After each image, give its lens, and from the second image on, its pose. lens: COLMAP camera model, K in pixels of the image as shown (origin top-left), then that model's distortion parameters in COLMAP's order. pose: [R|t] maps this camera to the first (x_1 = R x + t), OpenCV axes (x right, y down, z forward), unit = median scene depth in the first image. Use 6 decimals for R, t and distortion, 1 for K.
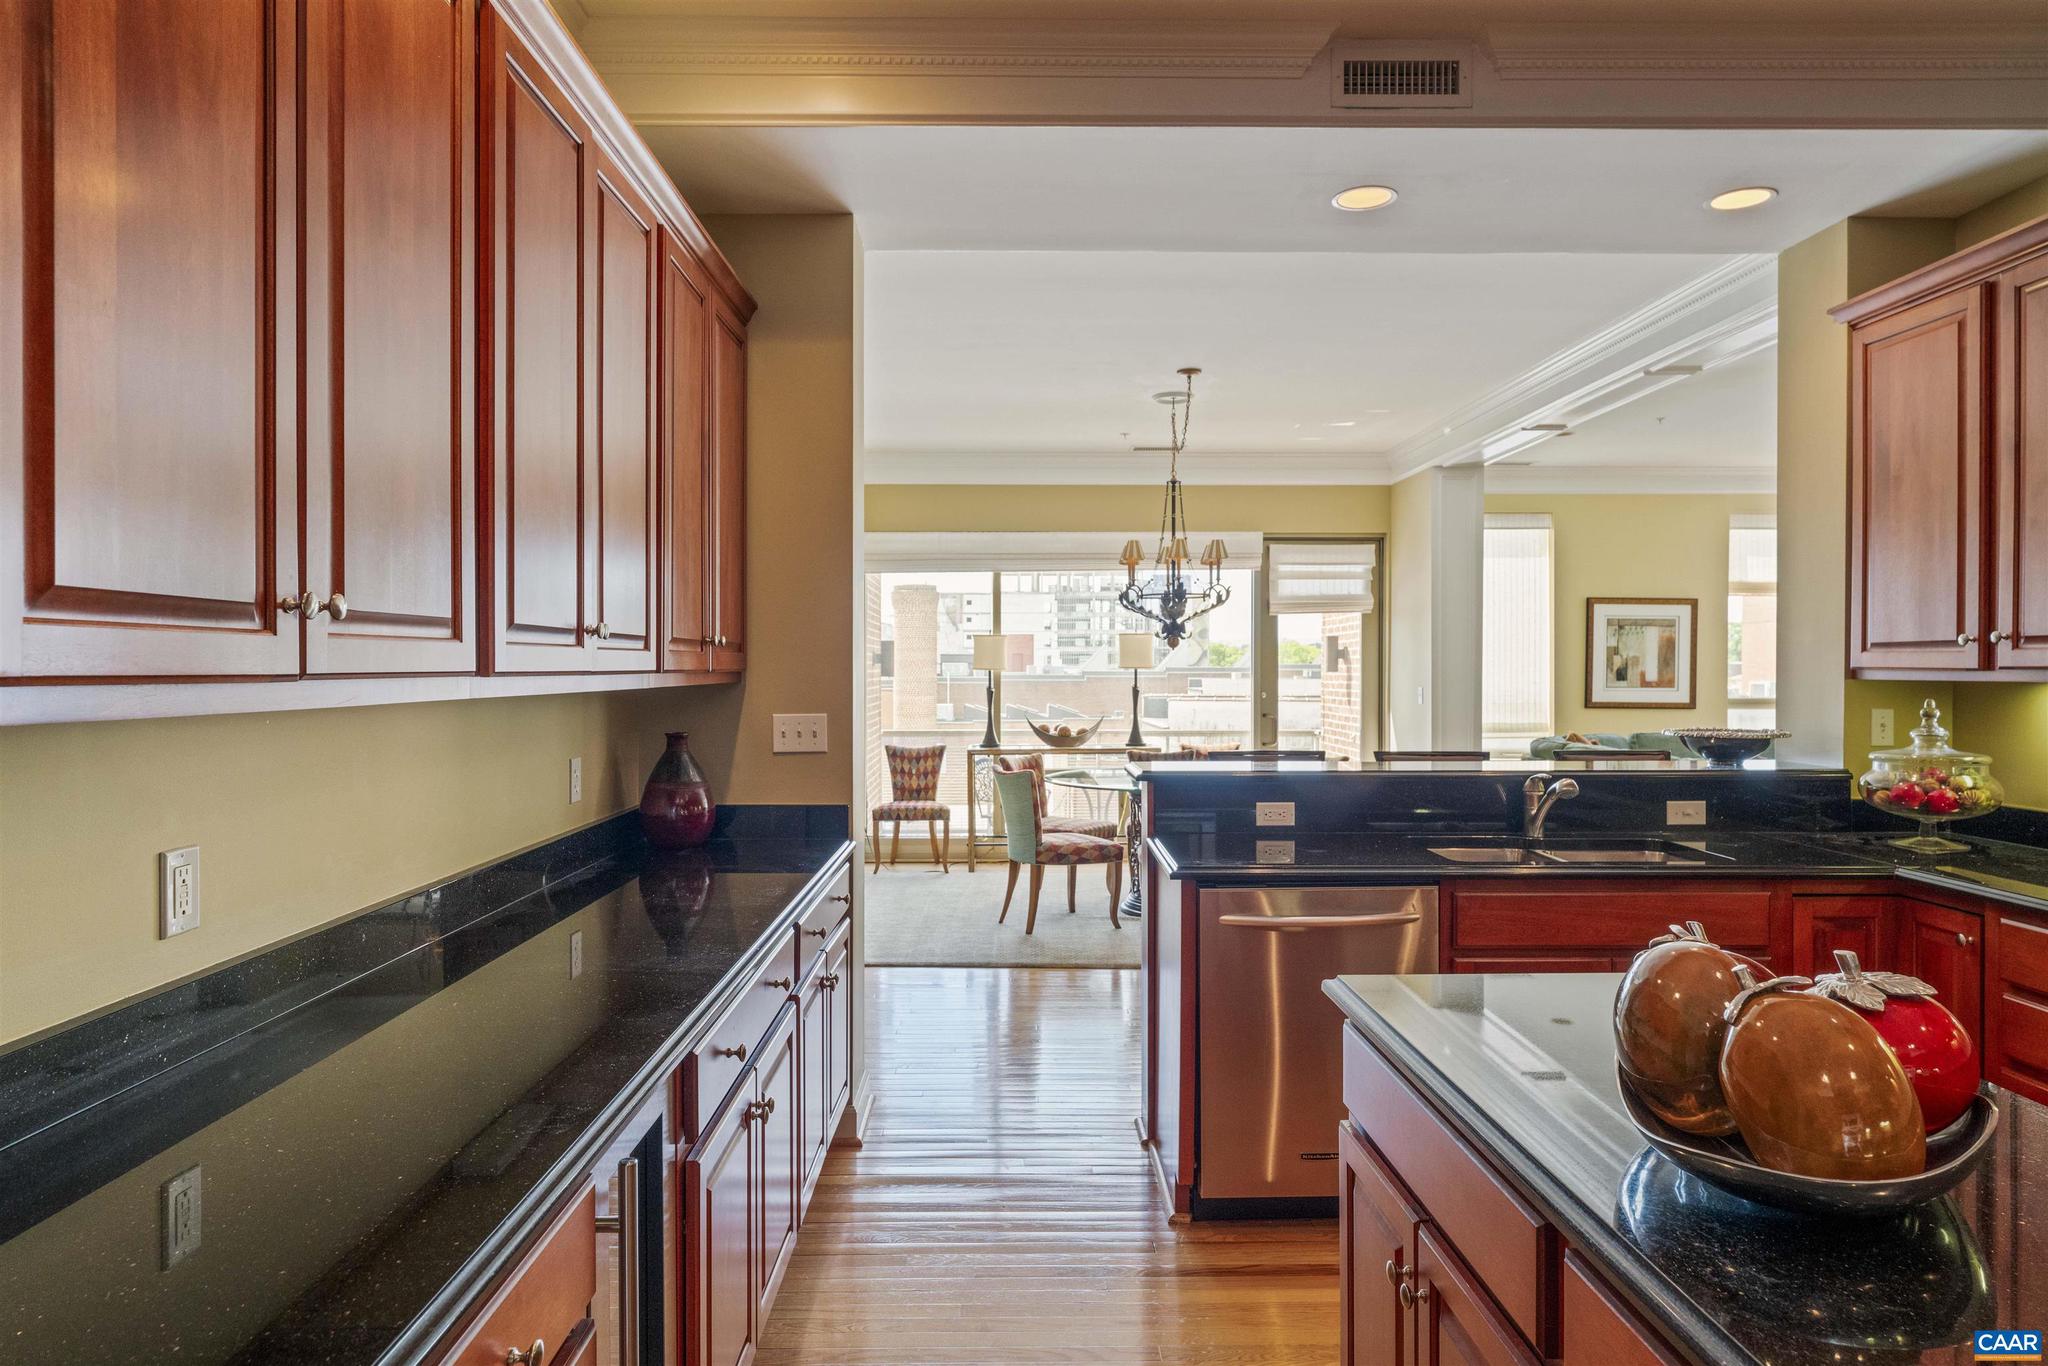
lens RADIAL K [[1221.4, 0, 1017.3], [0, 1221.4, 682.9], [0, 0, 1]] dist [-0.003858, 0.003294]
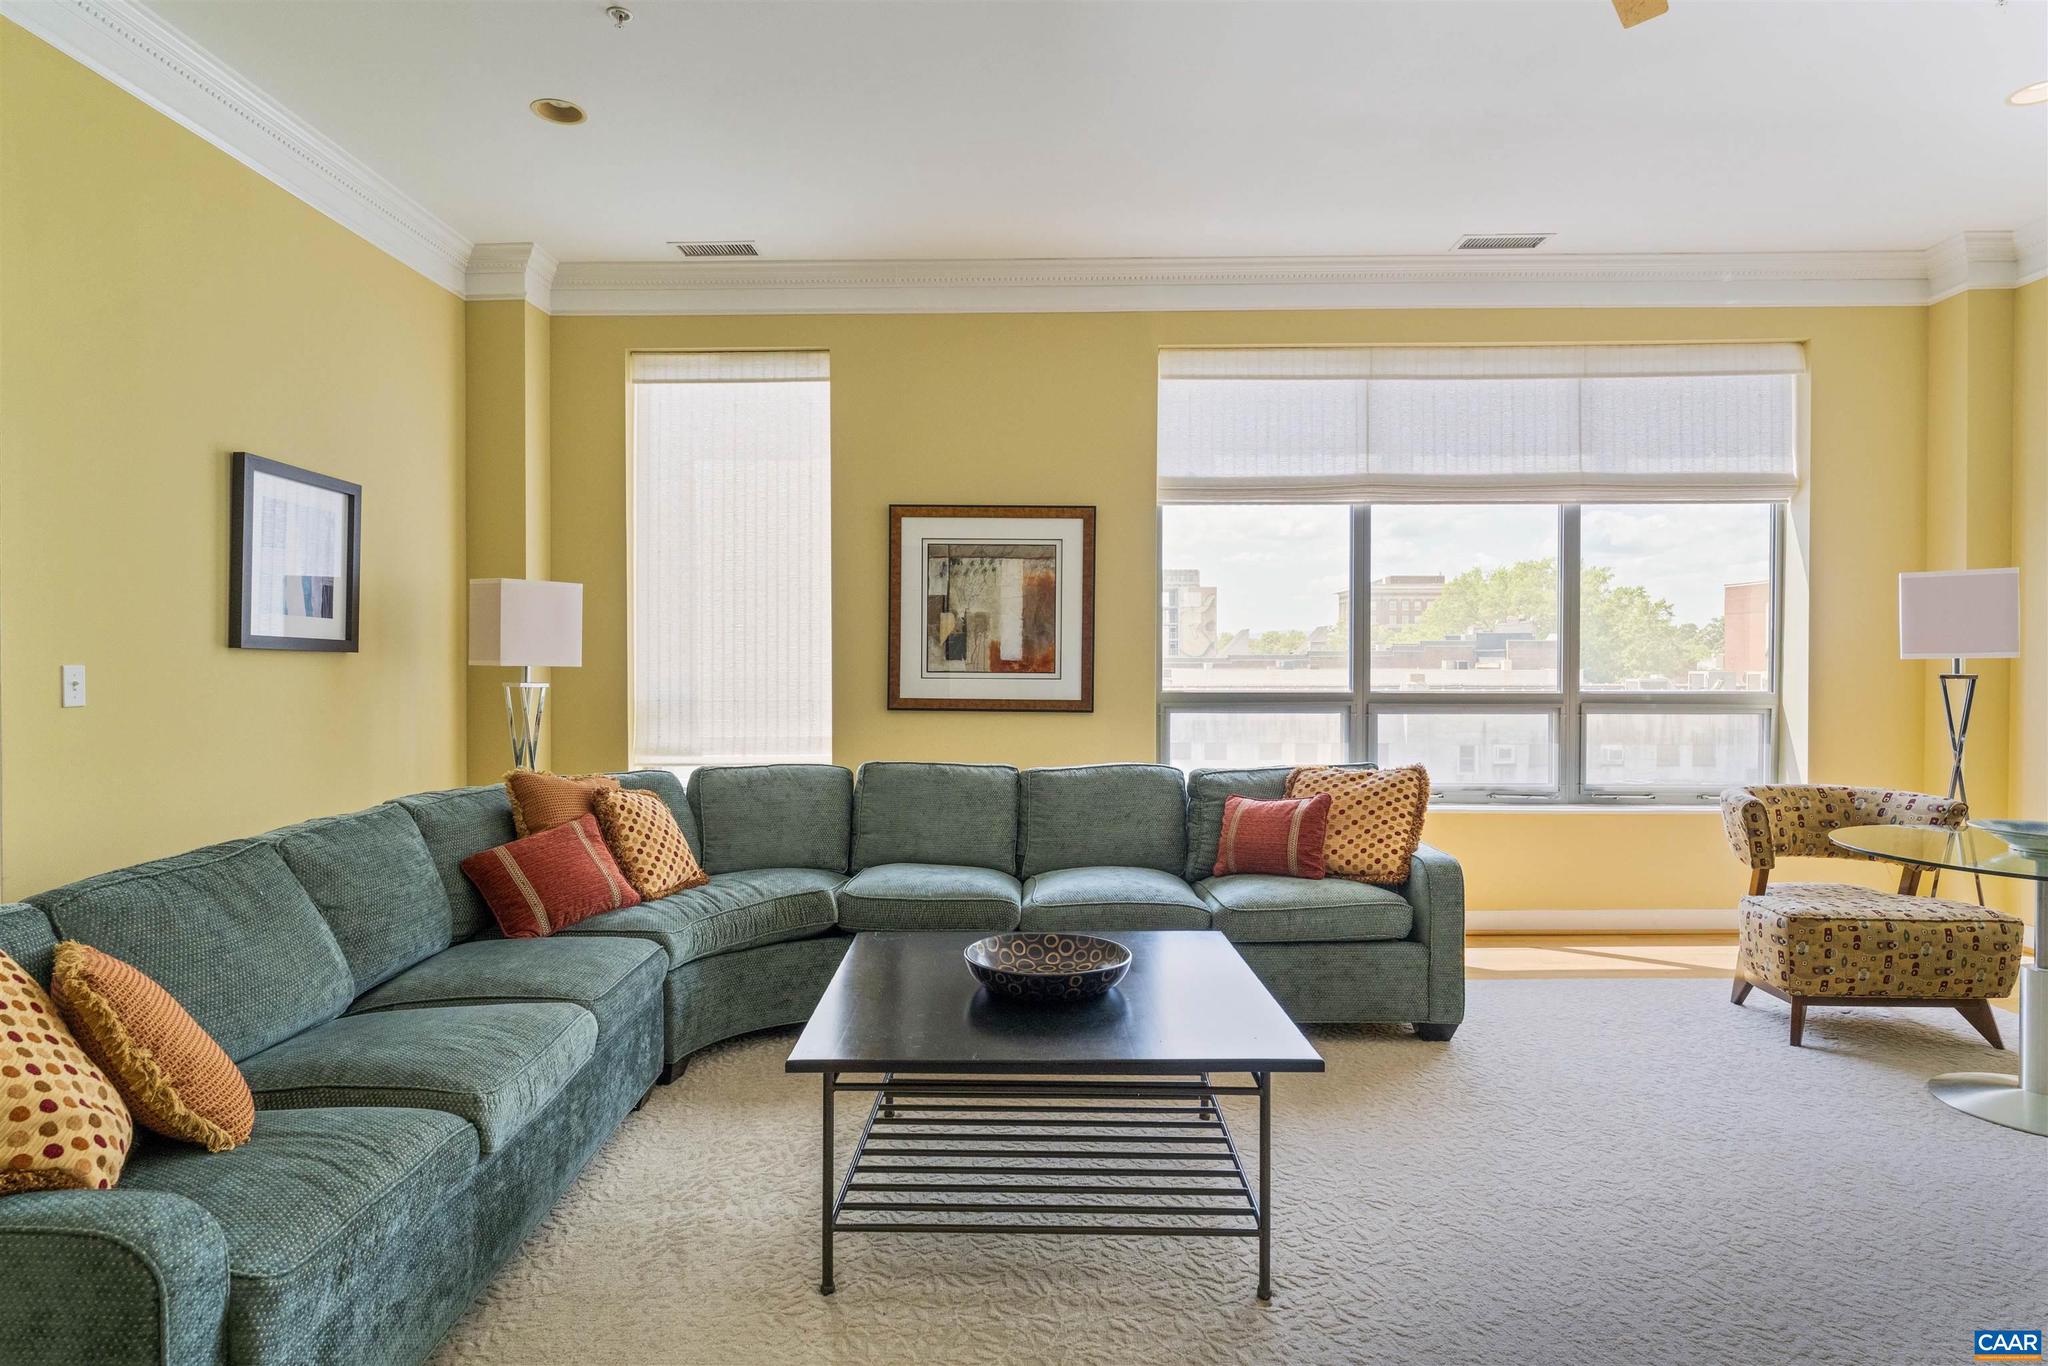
lens RADIAL K [[1131.2, 0, 1023.3], [0, 1131.2, 669.2], [0, 0, 1]] dist [0.002862, -0.004512]
pose [[0.999700, -0.001054, -0.024465, 0.537354], [0.000989, 0.999996, -0.002704, 0.003955], [0.024468, 0.002679, 0.999697, 0.500666]]
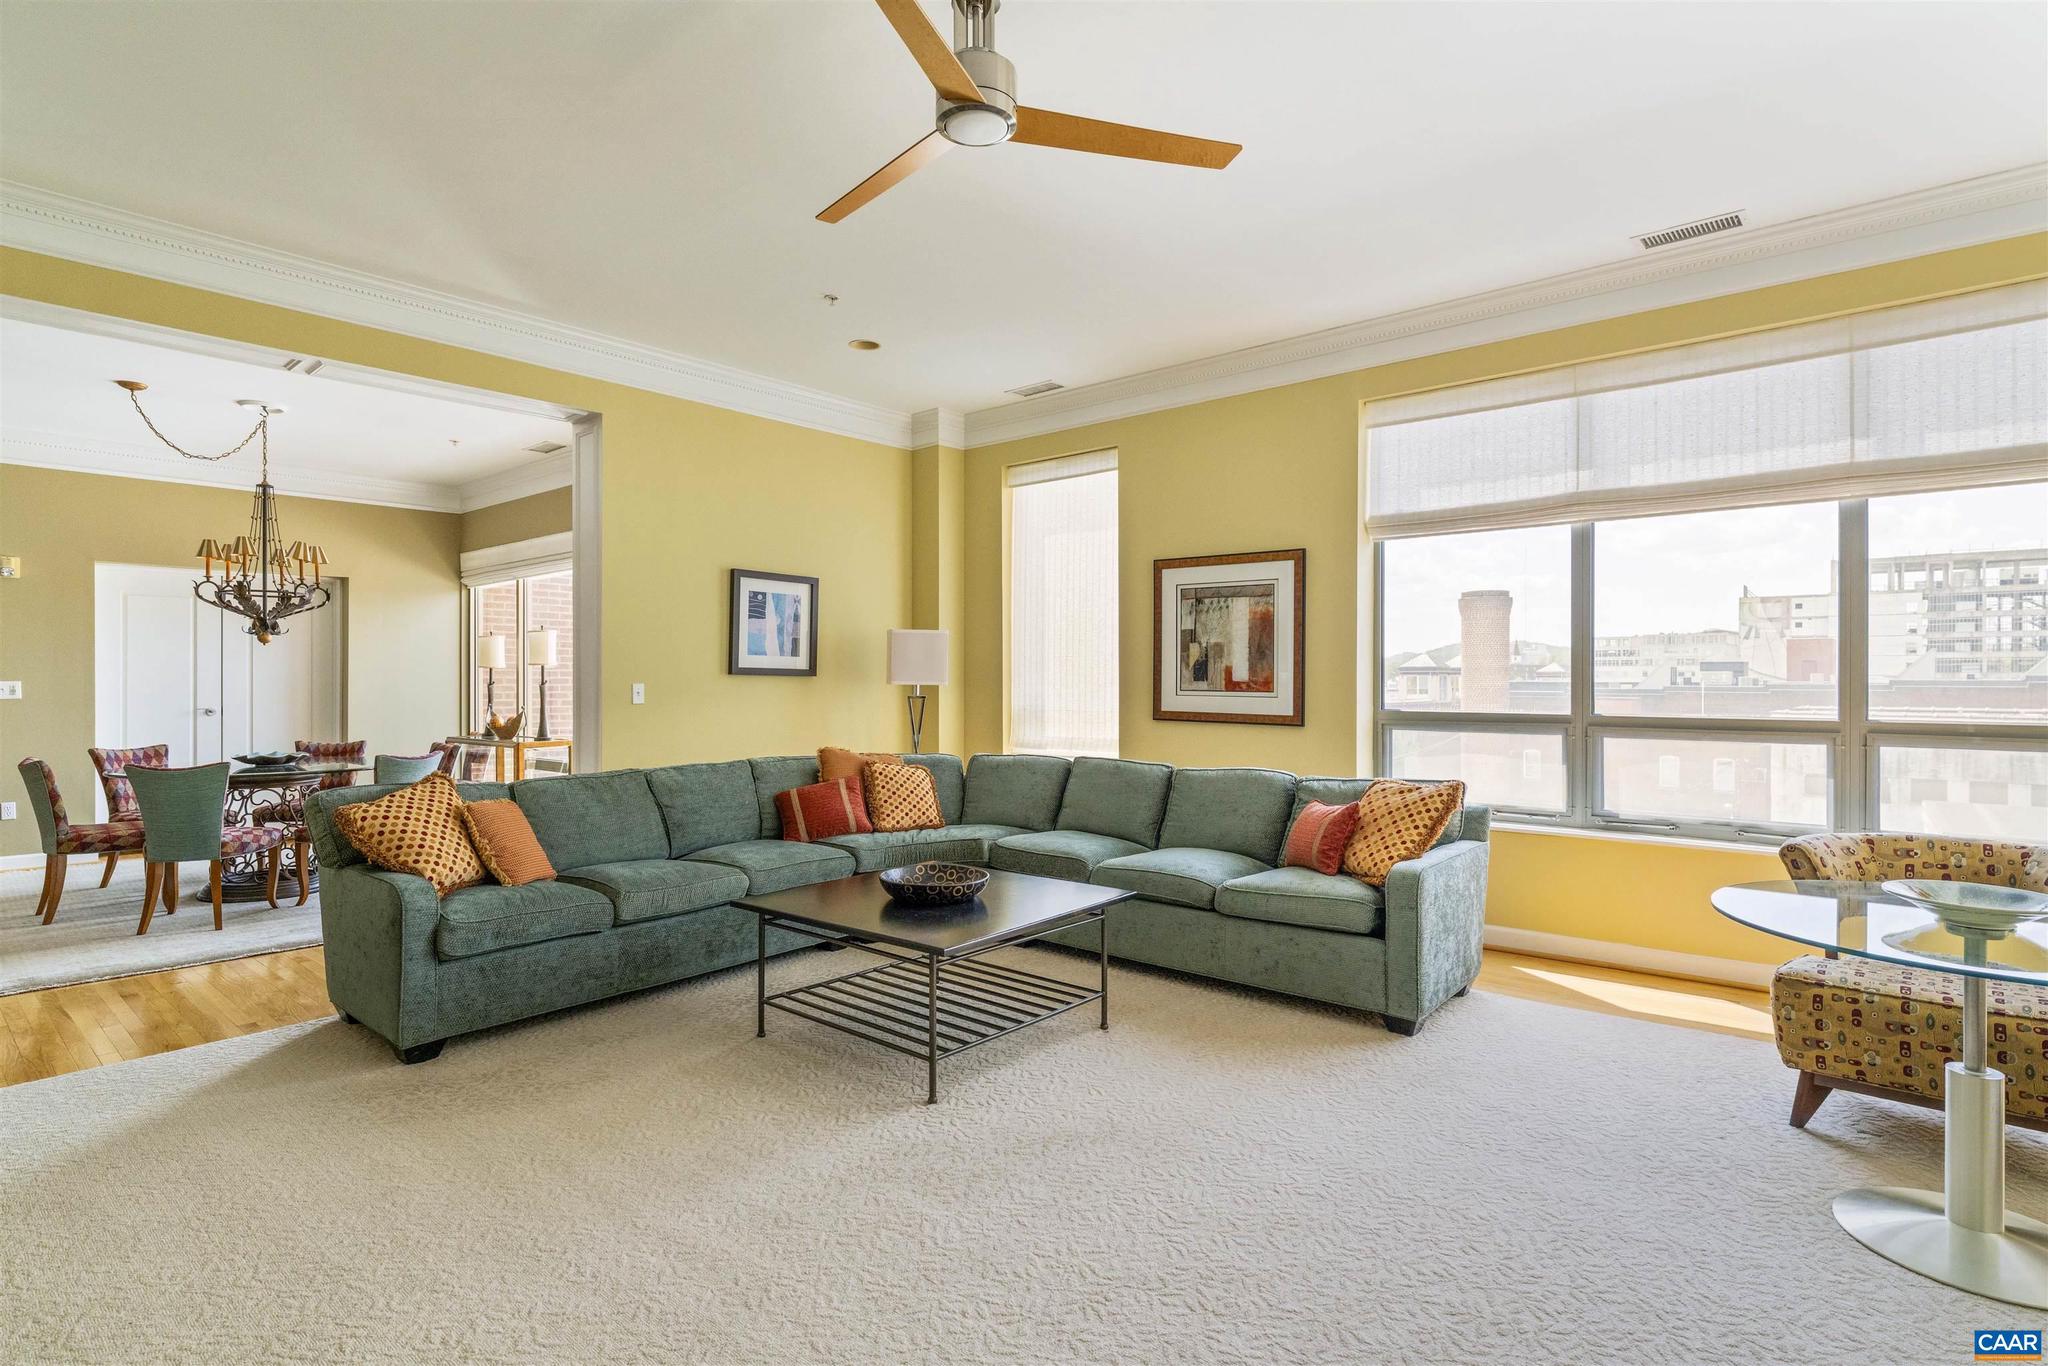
lens RADIAL K [[1034.5, 0, 1018.1], [0, 1034.5, 673.2], [0, 0, 1]] dist [0.003566, -0.001200]
pose [[0.751615, -0.004849, -0.659584, 0.794548], [-0.006474, 0.999871, -0.014728, 0.003204], [0.659570, 0.015340, 0.751487, 0.507446]]
